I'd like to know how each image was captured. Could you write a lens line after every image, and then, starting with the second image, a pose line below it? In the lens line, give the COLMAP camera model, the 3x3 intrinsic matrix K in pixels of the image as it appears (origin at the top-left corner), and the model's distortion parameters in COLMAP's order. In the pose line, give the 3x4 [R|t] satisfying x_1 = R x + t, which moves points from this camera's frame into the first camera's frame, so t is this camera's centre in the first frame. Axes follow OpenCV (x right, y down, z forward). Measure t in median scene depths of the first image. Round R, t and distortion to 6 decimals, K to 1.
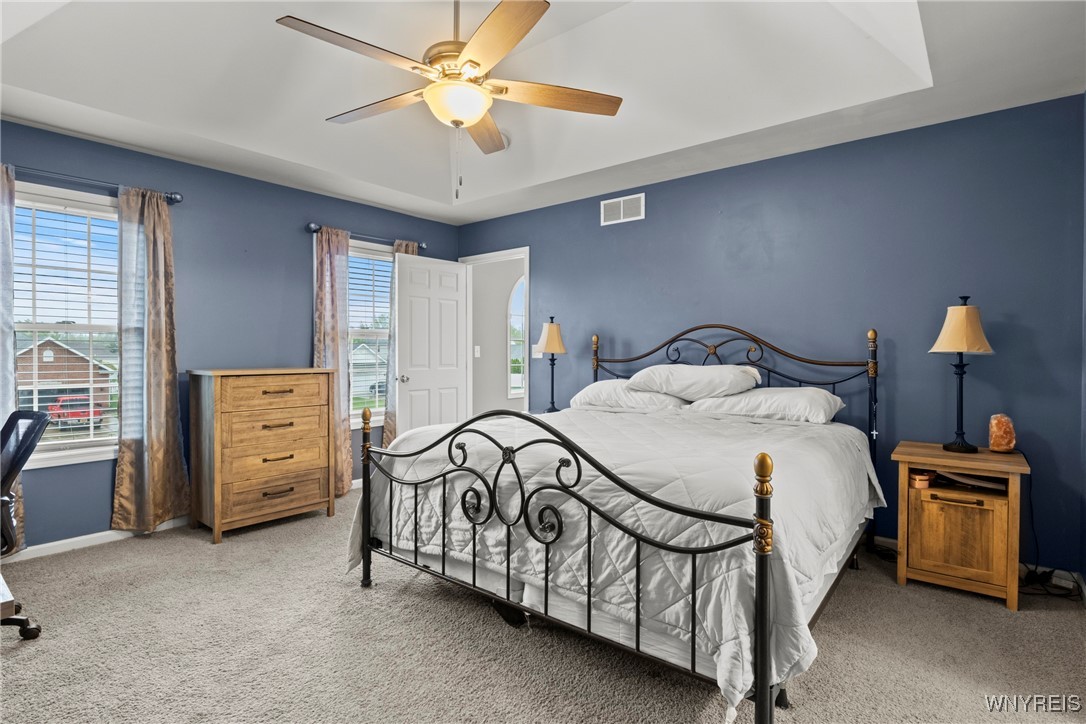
lens RADIAL K [[558.4, 0, 544.3], [0, 558.4, 353.6], [0, 0, 1]] dist [0.001972, 0.000782]
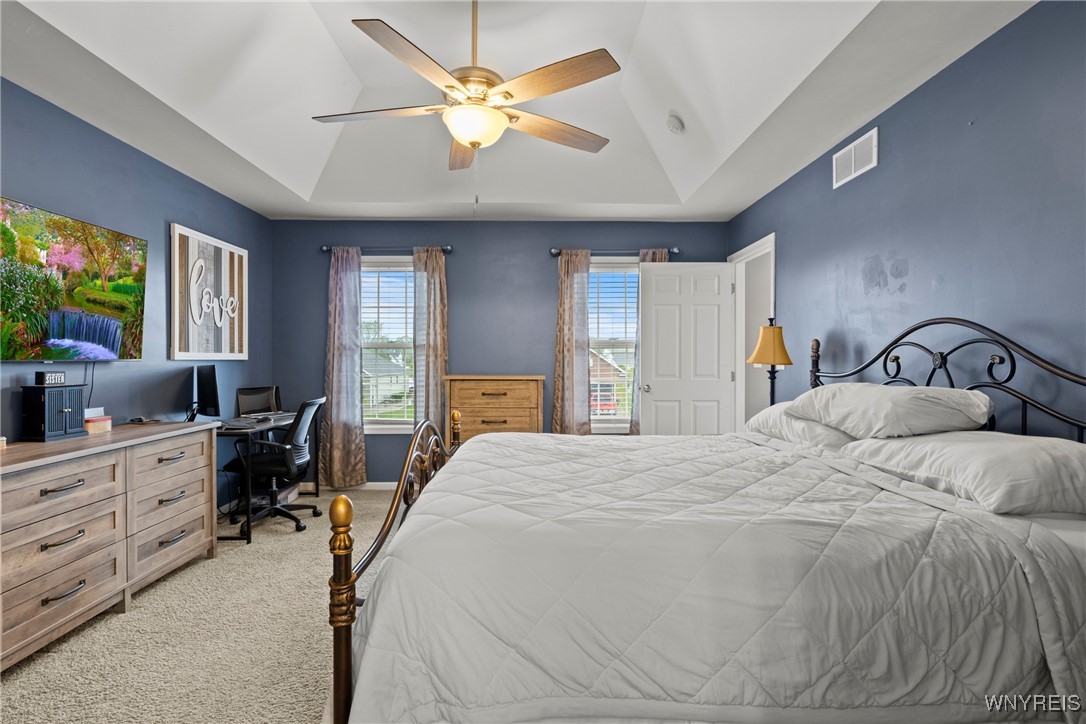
lens RADIAL K [[545.3, 0, 543.0], [0, 545.3, 362.0], [0, 0, 1]] dist [-0.009216, 0.000036]
pose [[0.638307, 0.005075, -0.769765, 0.488587], [-0.002922, 0.999987, 0.004170, -0.006817], [0.769776, -0.000412, 0.638314, 0.309540]]
